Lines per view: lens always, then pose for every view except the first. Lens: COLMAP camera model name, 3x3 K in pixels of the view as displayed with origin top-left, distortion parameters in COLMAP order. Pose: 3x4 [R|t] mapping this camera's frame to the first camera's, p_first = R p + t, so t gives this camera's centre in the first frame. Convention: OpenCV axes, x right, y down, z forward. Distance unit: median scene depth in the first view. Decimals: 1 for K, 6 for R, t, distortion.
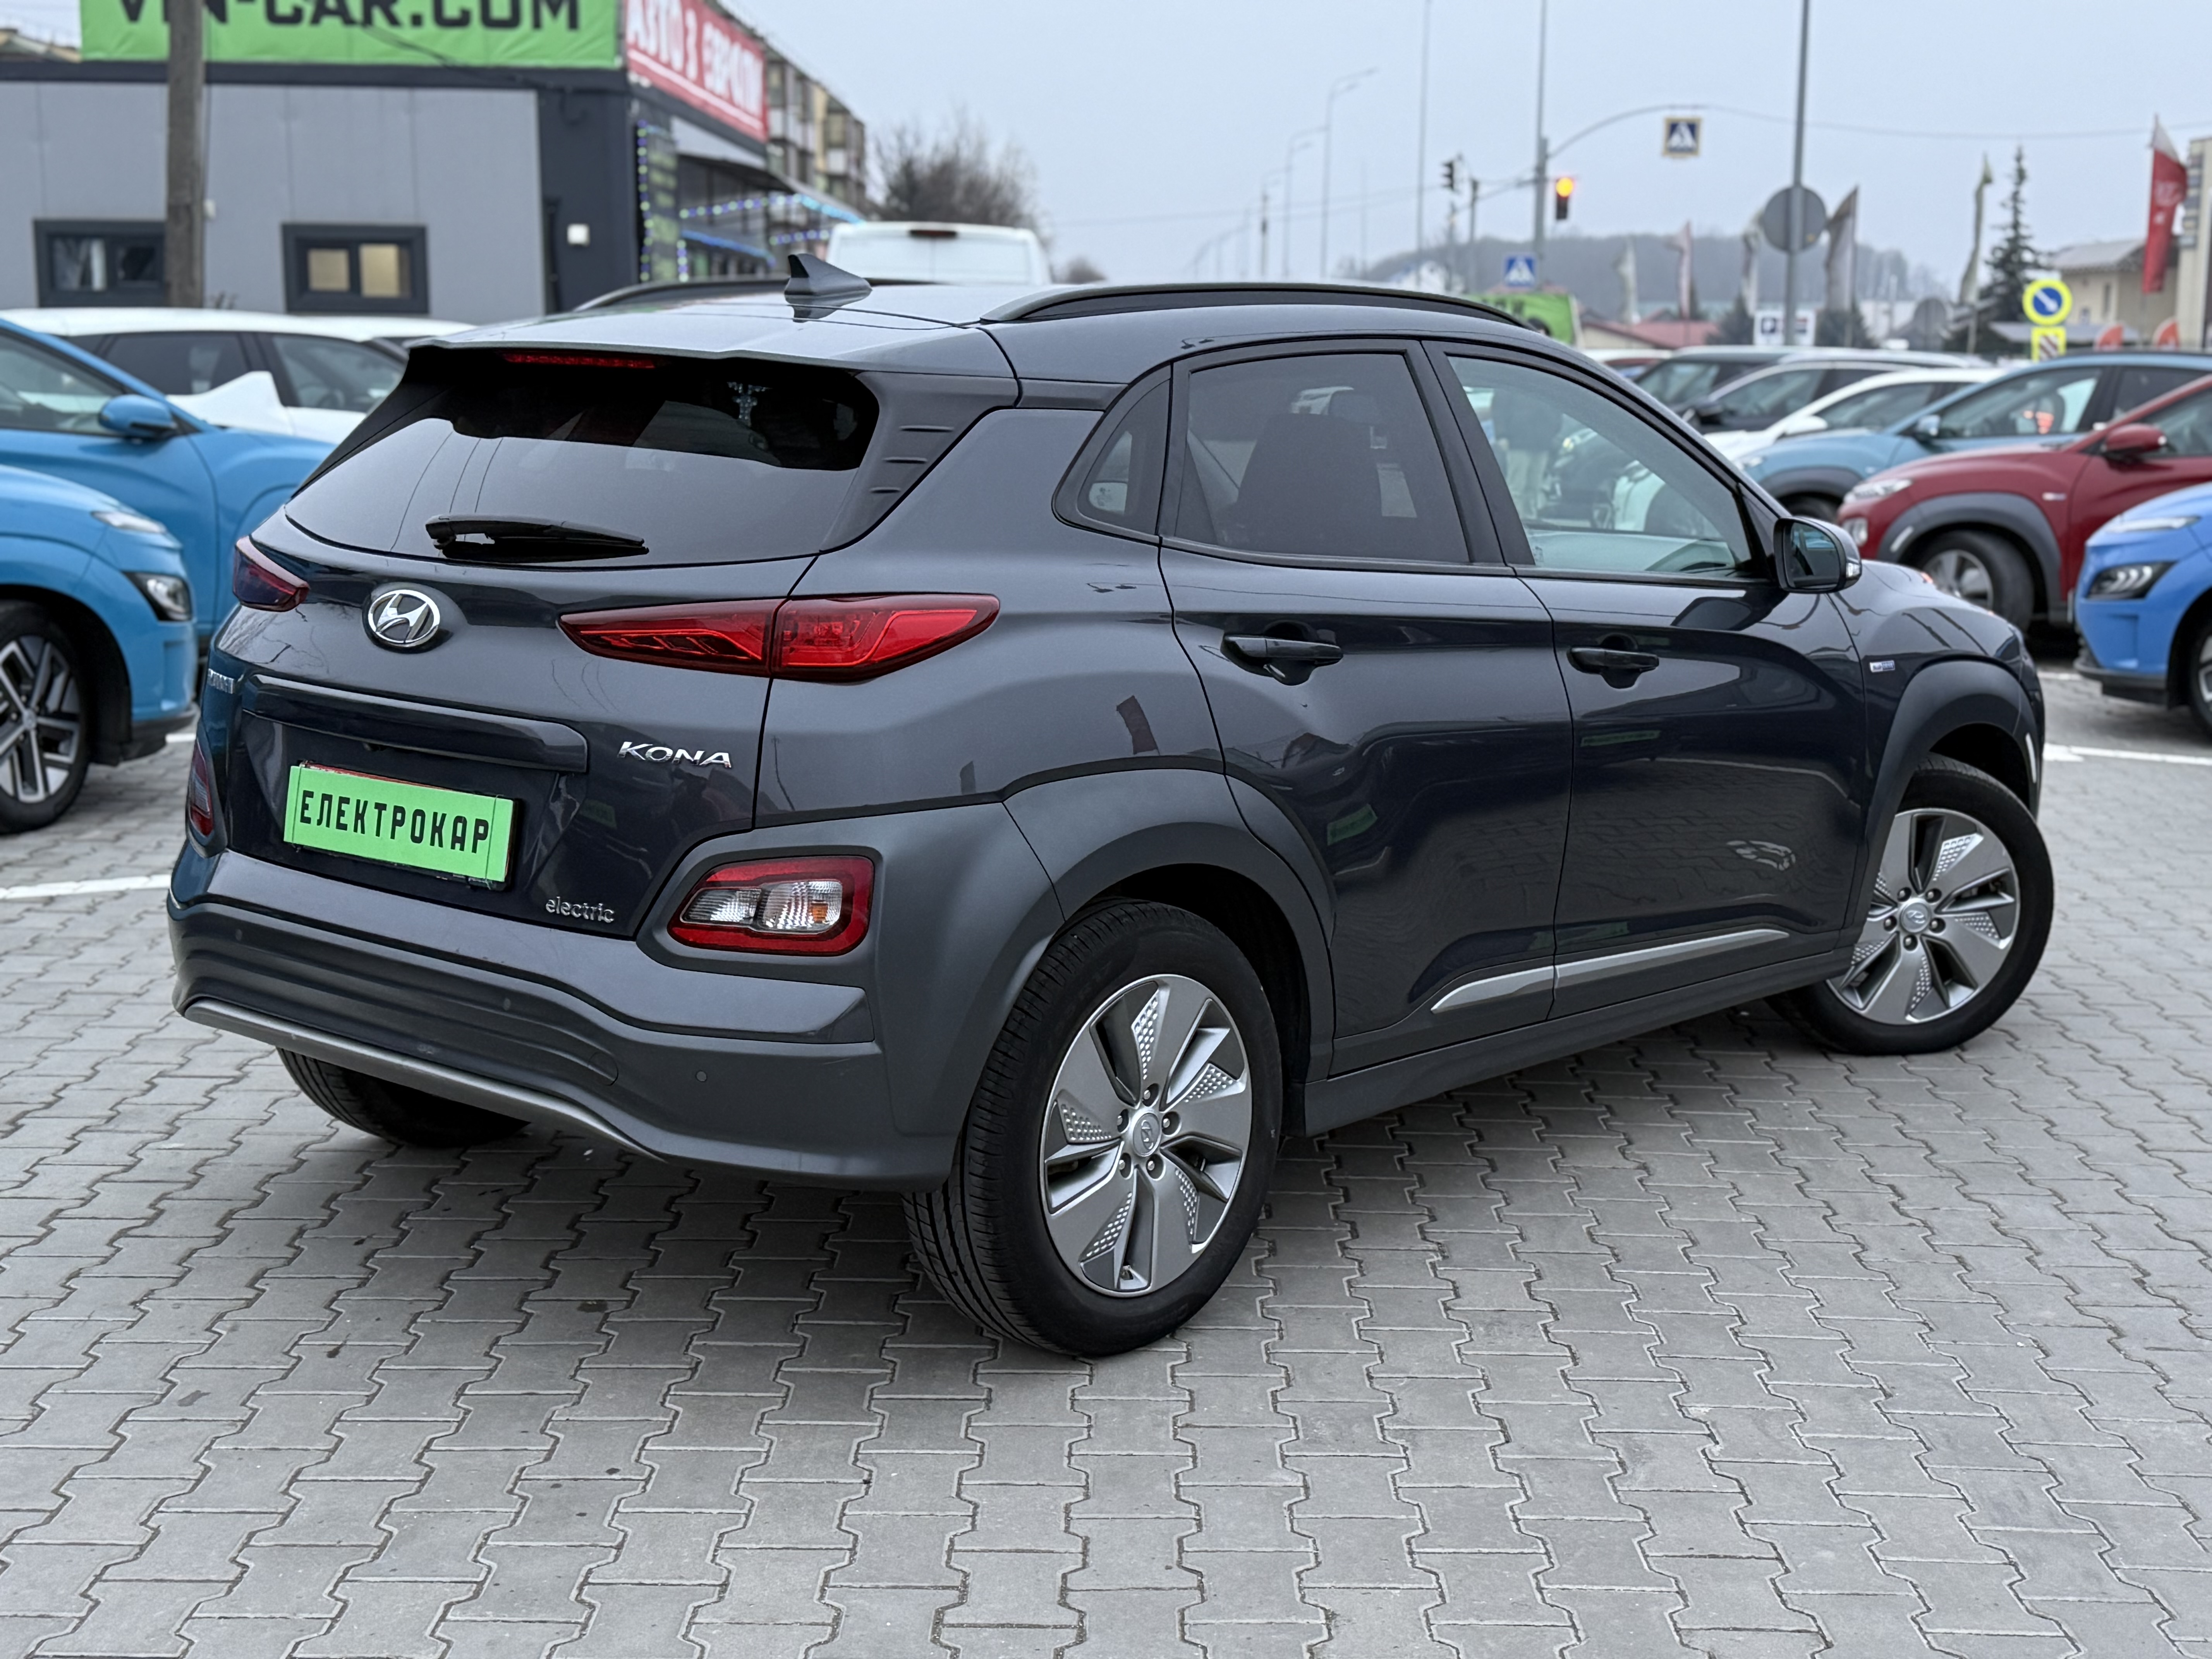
lens RADIAL K [[2866.3, 0, 1106.0], [0, 2866.3, 829.5], [0, 0, 1]] dist [0.219688, -0.514333]
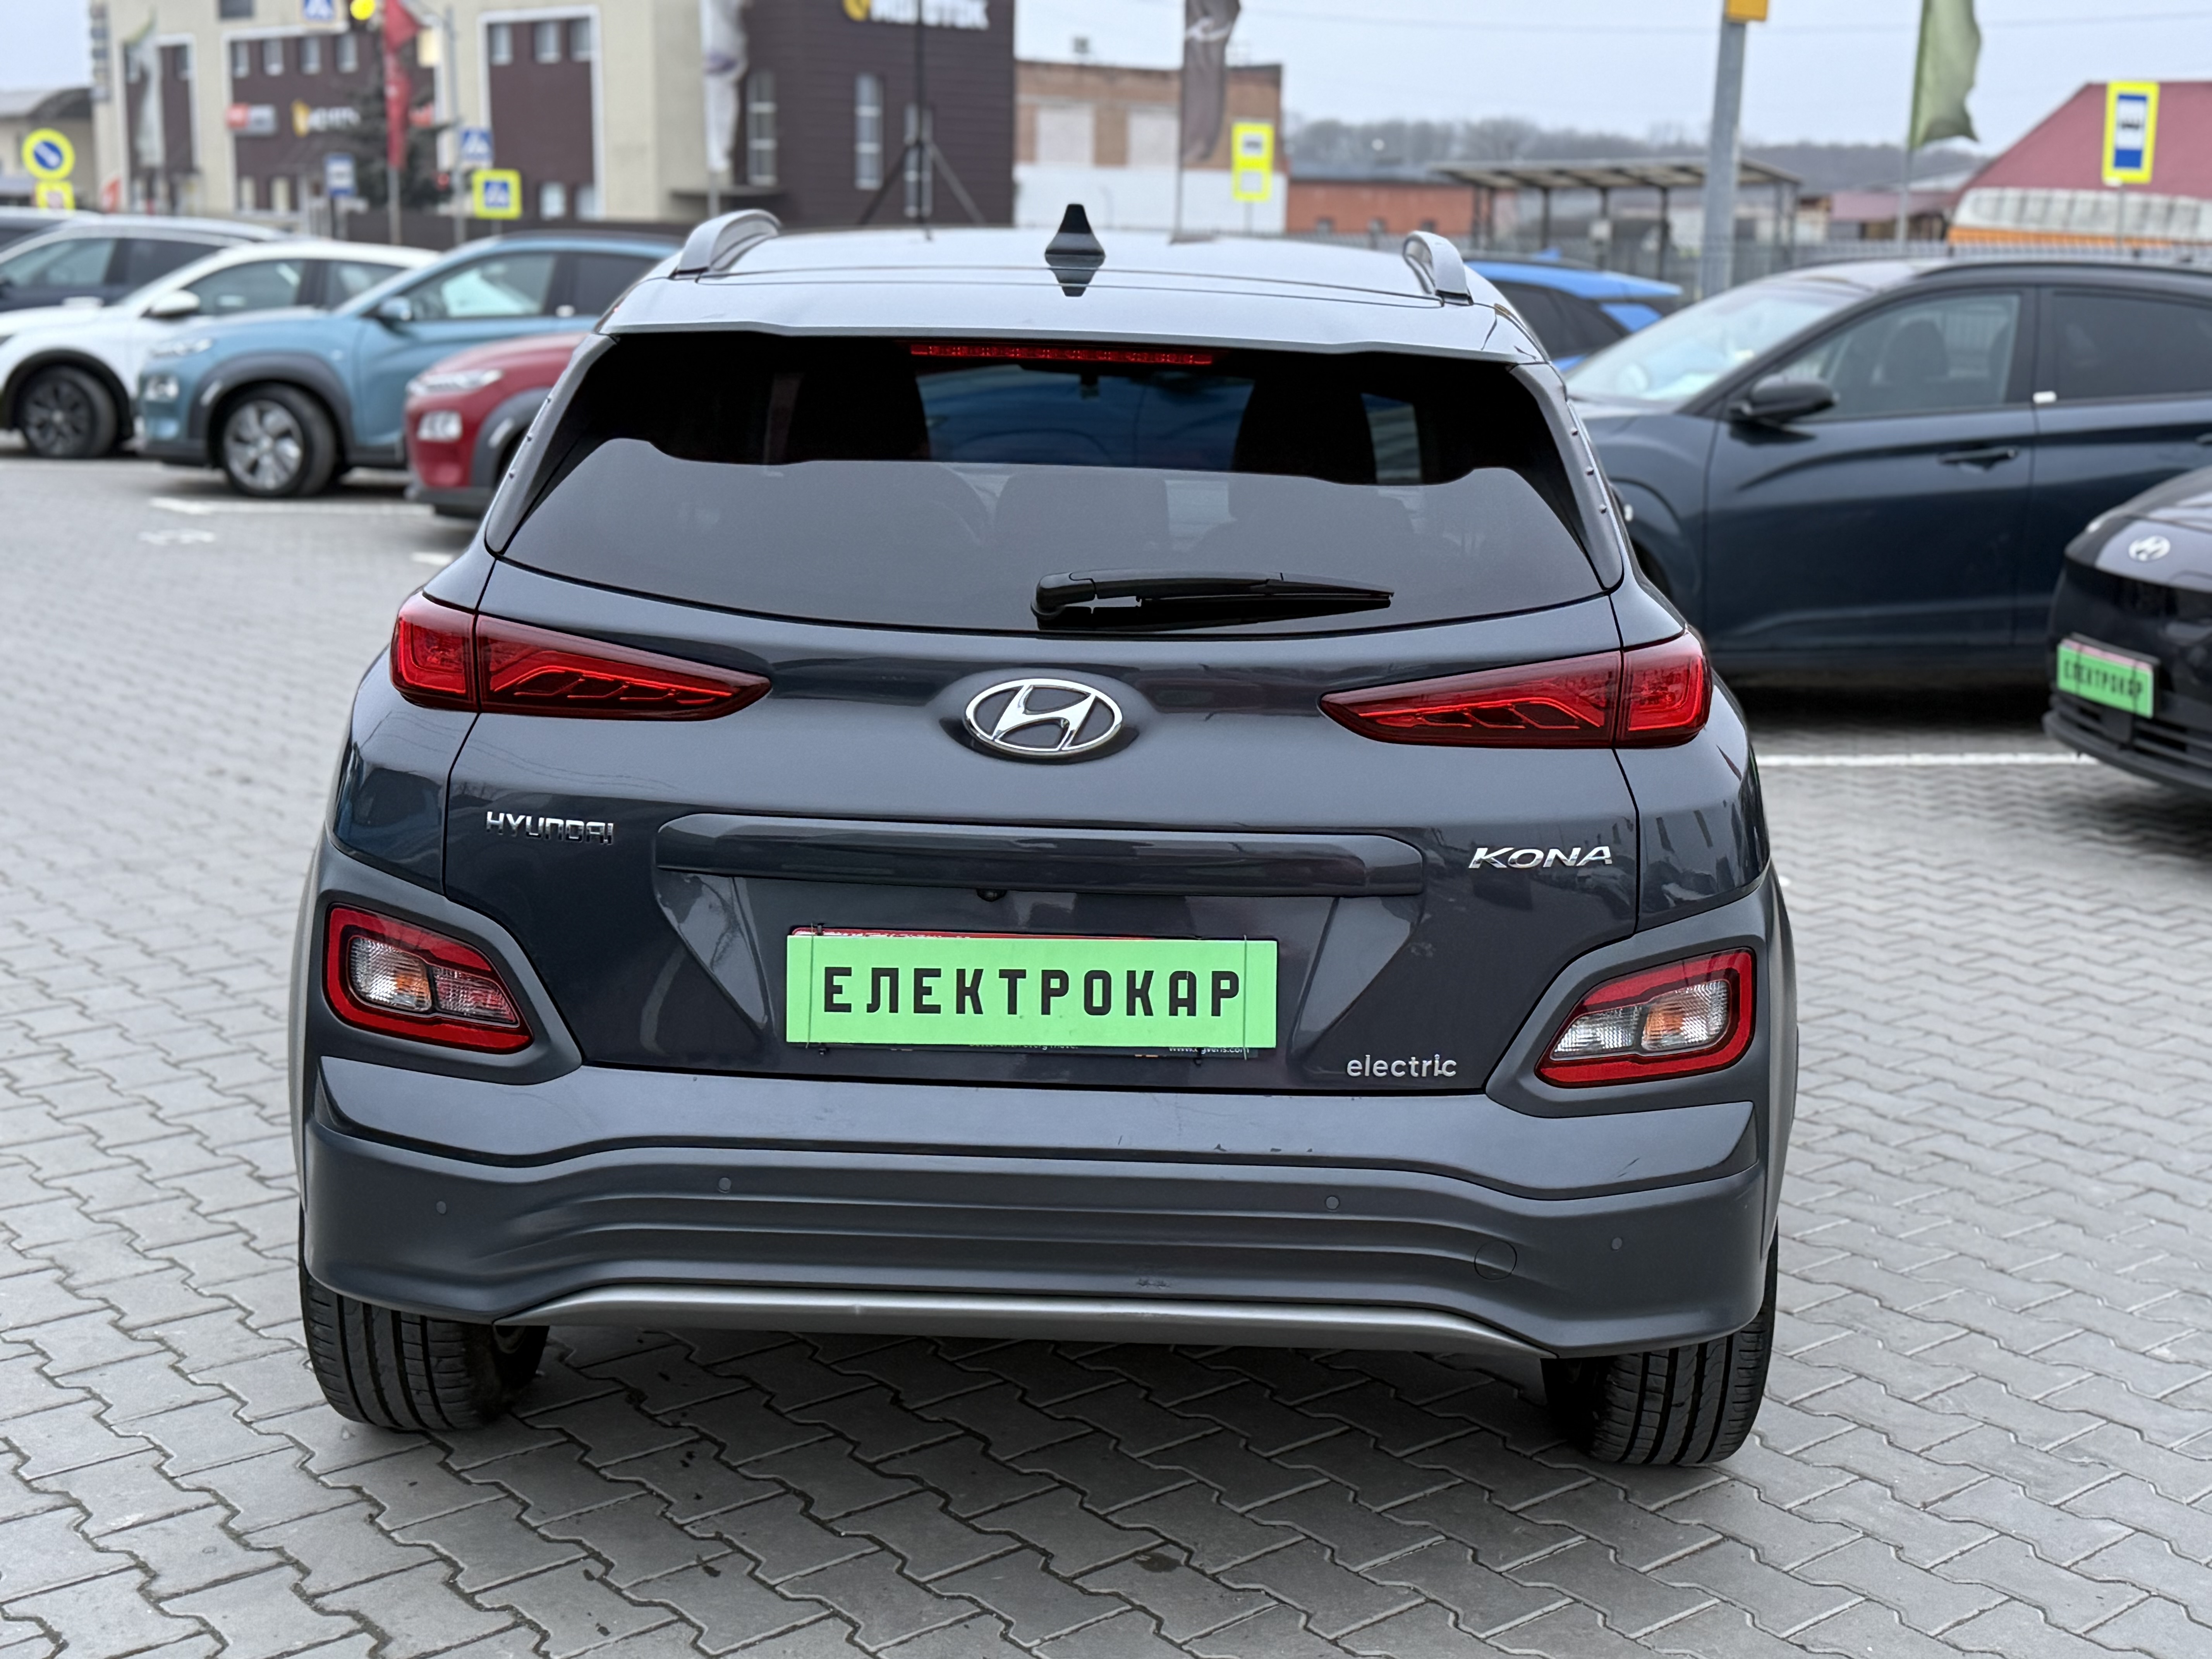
lens RADIAL K [[2866.3, 0, 1106.0], [0, 2866.3, 829.5], [0, 0, 1]] dist [0.219688, -0.514333]
pose [[0.755089, -0.125490, 0.643501, -0.703904], [0.093446, 0.992090, 0.083818, -0.104279], [-0.648929, -0.003157, 0.760843, 0.435157]]
